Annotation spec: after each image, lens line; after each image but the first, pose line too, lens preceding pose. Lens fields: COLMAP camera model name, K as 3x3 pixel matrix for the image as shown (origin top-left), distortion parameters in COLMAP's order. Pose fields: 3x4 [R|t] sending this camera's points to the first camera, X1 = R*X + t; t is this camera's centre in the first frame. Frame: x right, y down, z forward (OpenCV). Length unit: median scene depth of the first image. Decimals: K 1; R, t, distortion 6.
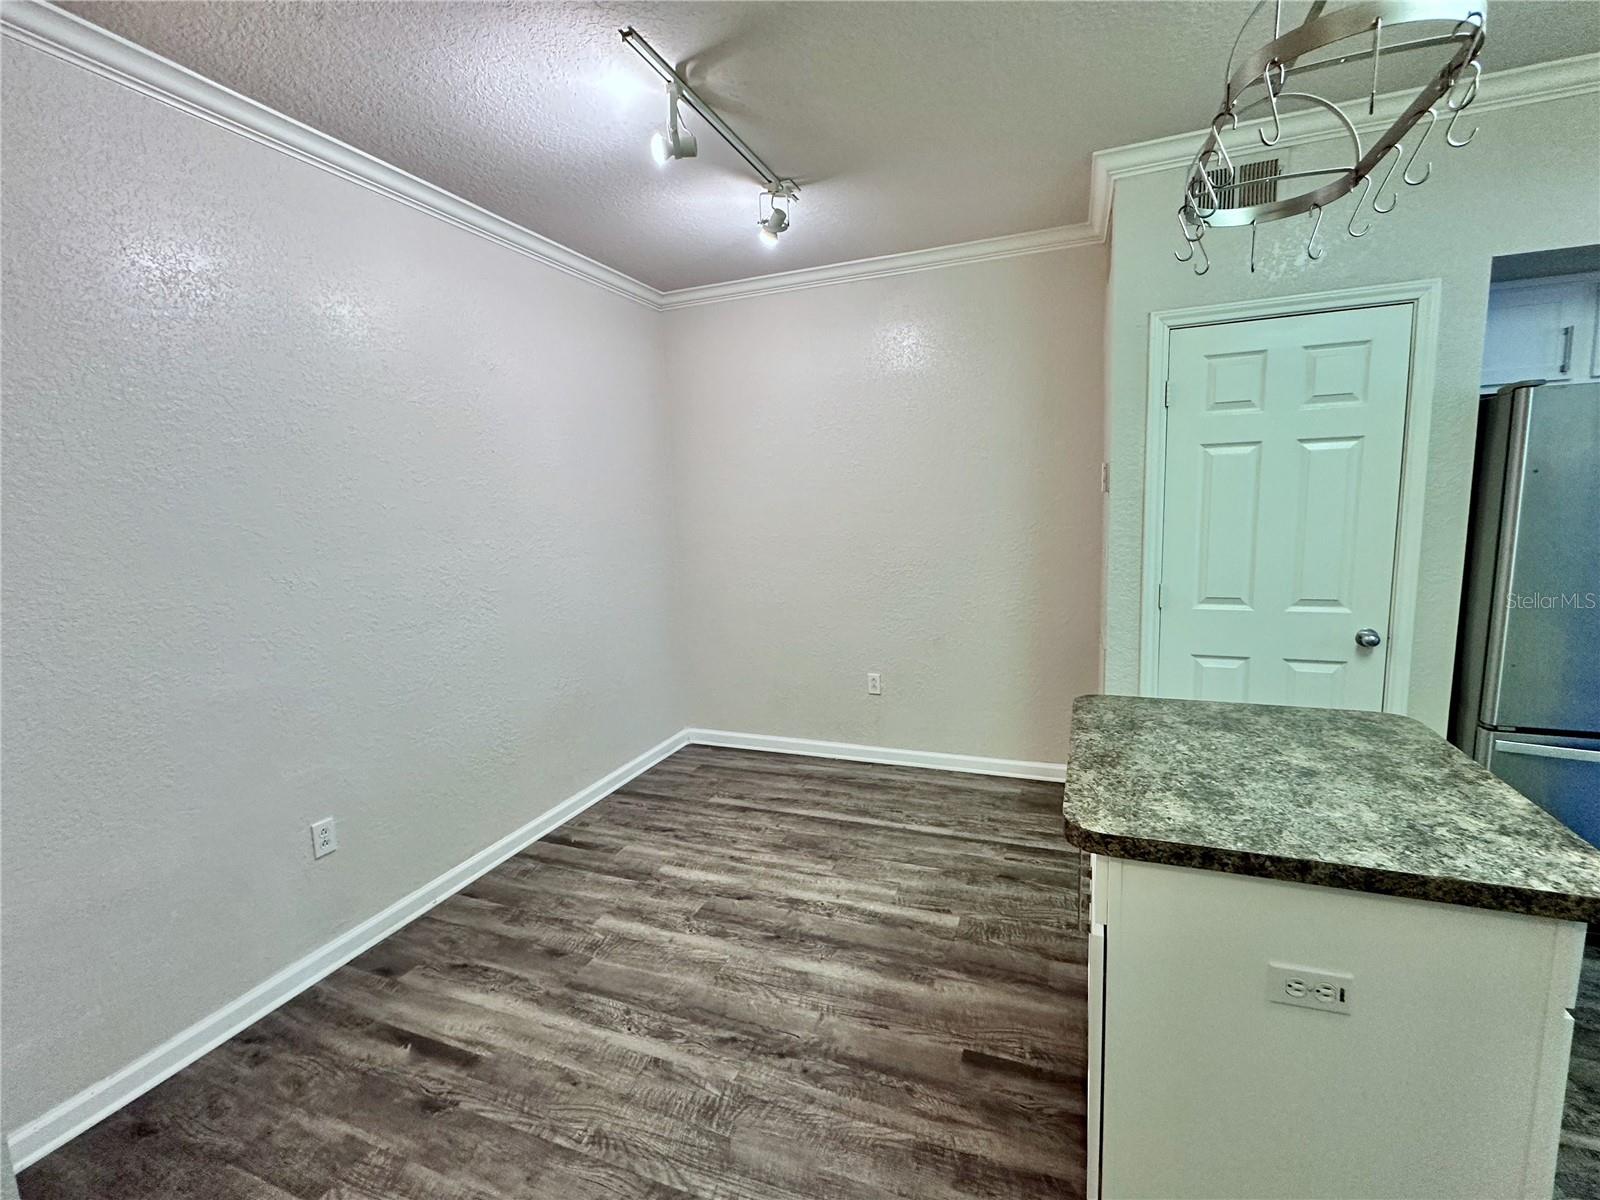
lens RADIAL K [[715.5, 0, 789.3], [0, 715.5, 598.8], [0, 0, 1]] dist [-0.001612, 0.001212]
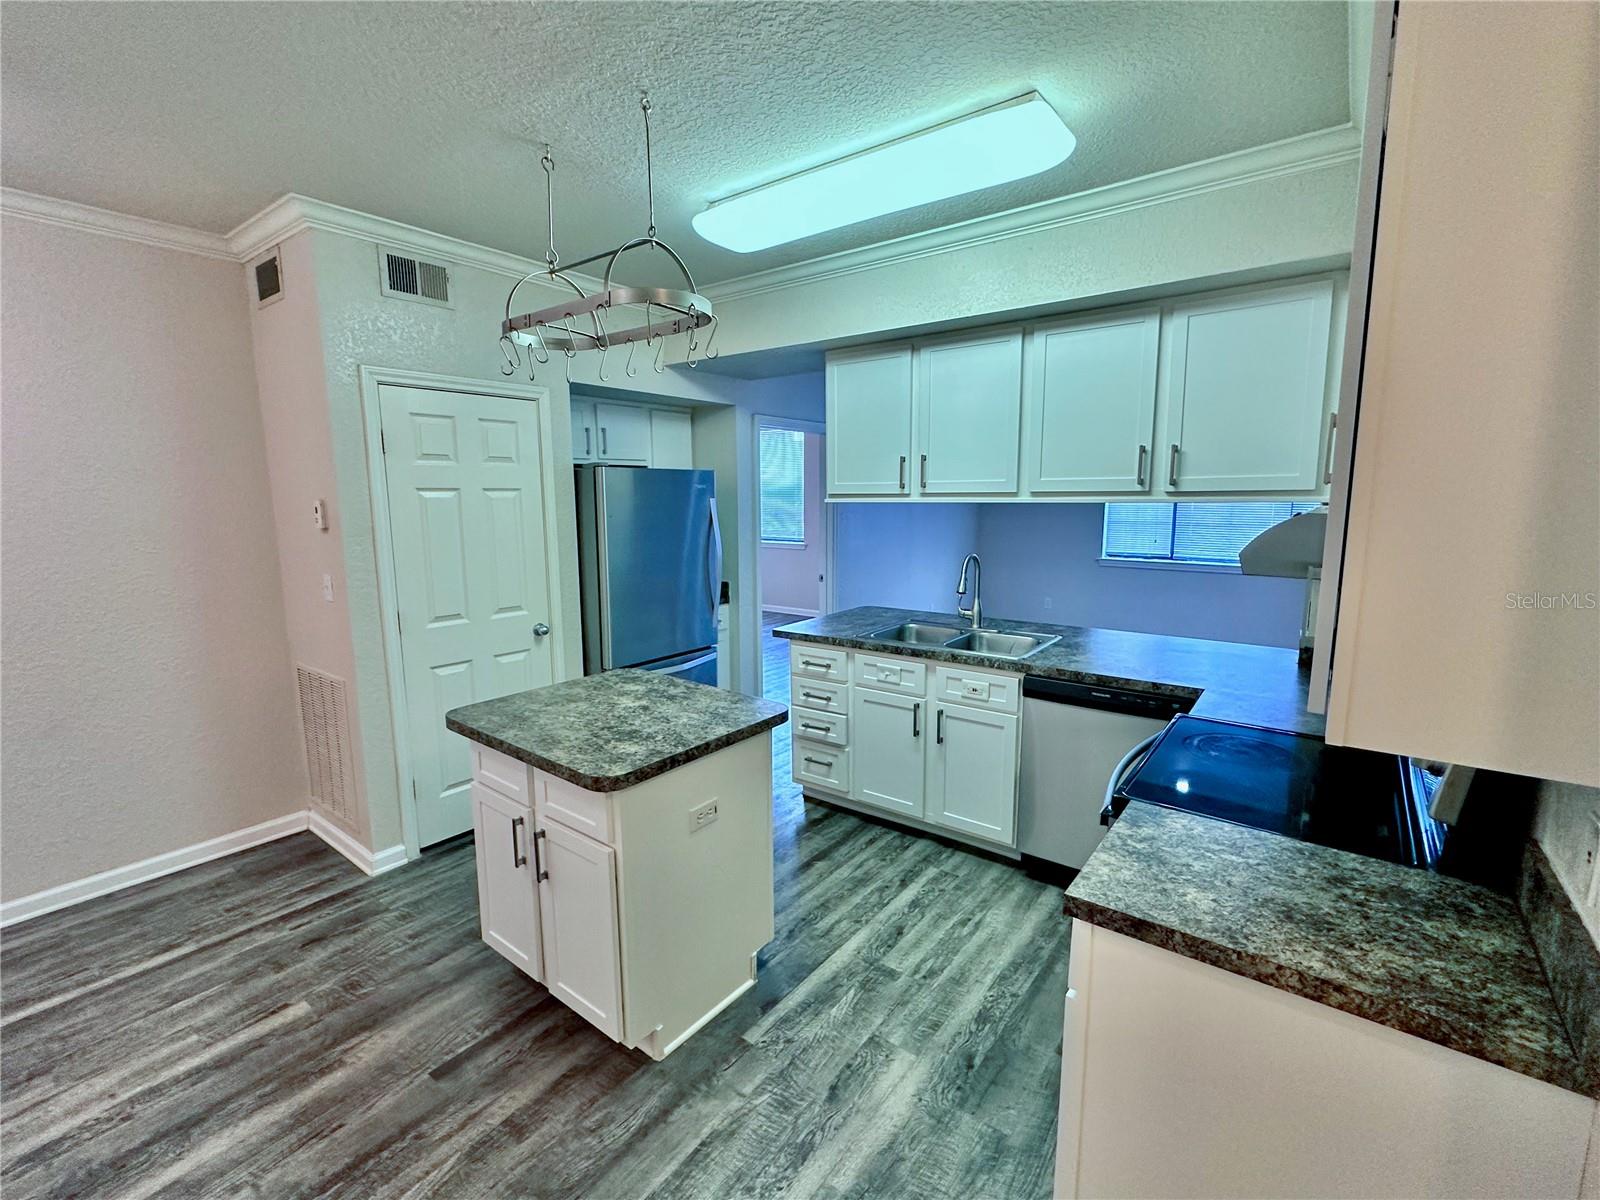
lens RADIAL K [[715.5, 0, 800.2], [0, 715.5, 601.1], [0, 0, 1]] dist [-0.001612, 0.001212]
pose [[0.267961, -0.110816, 0.957035, -0.488373], [0.128057, 0.988646, 0.078622, -0.055554], [-0.954881, 0.101487, 0.279109, 0.116658]]
